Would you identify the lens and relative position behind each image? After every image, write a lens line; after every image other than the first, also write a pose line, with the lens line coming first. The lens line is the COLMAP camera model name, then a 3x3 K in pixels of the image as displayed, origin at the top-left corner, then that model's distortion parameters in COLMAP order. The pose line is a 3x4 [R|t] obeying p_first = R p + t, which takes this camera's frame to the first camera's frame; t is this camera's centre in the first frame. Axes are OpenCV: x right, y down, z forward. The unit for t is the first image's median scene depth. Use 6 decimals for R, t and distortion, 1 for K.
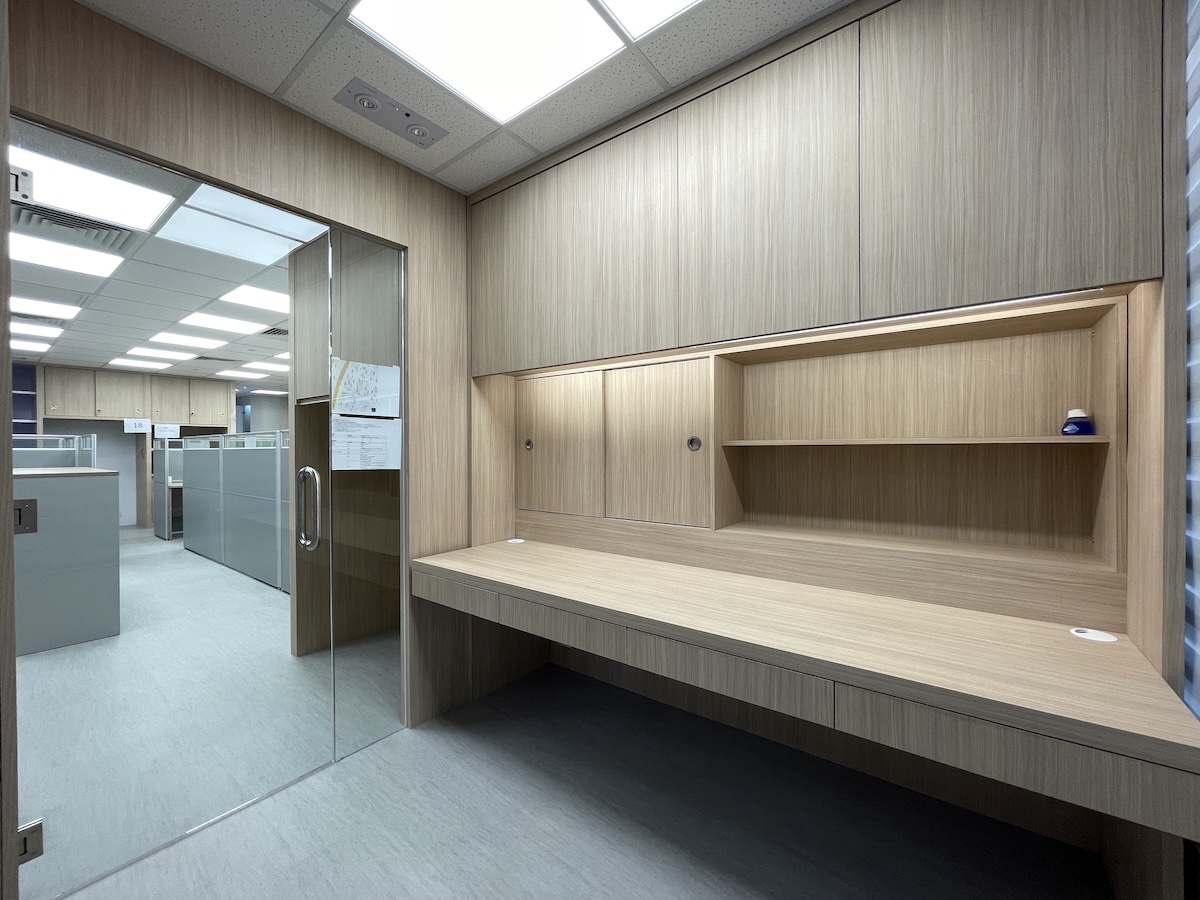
lens RADIAL K [[481.4, 0, 601.5], [0, 481.4, 452.0], [0, 0, 1]] dist [-0.009604, 0.000238]
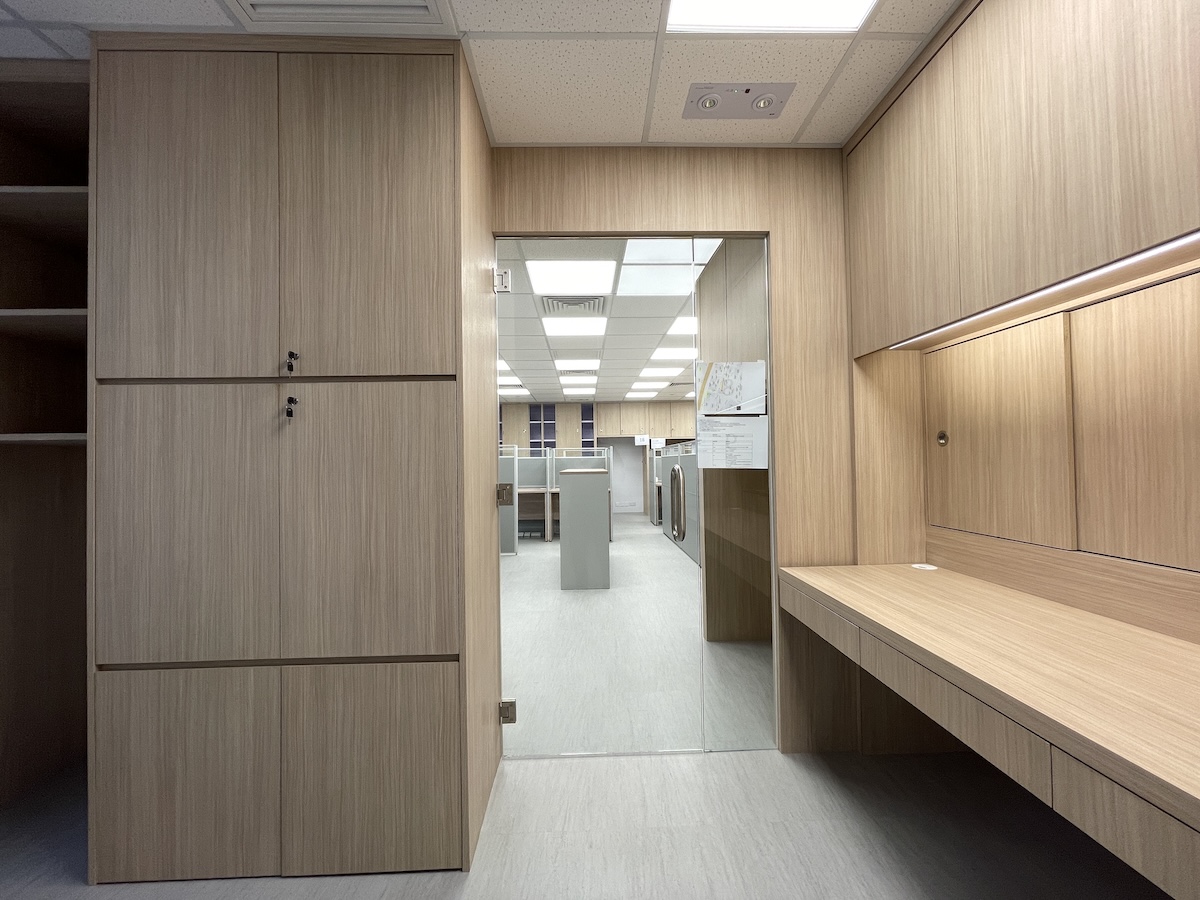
lens RADIAL K [[481.4, 0, 599.1], [0, 481.4, 451.7], [0, 0, 1]] dist [-0.009604, 0.000238]
pose [[0.625935, -0.021096, -0.779590, 0.102730], [0.009014, 0.999763, -0.019816, 0.017201], [0.779823, 0.005376, 0.625977, 0.146044]]
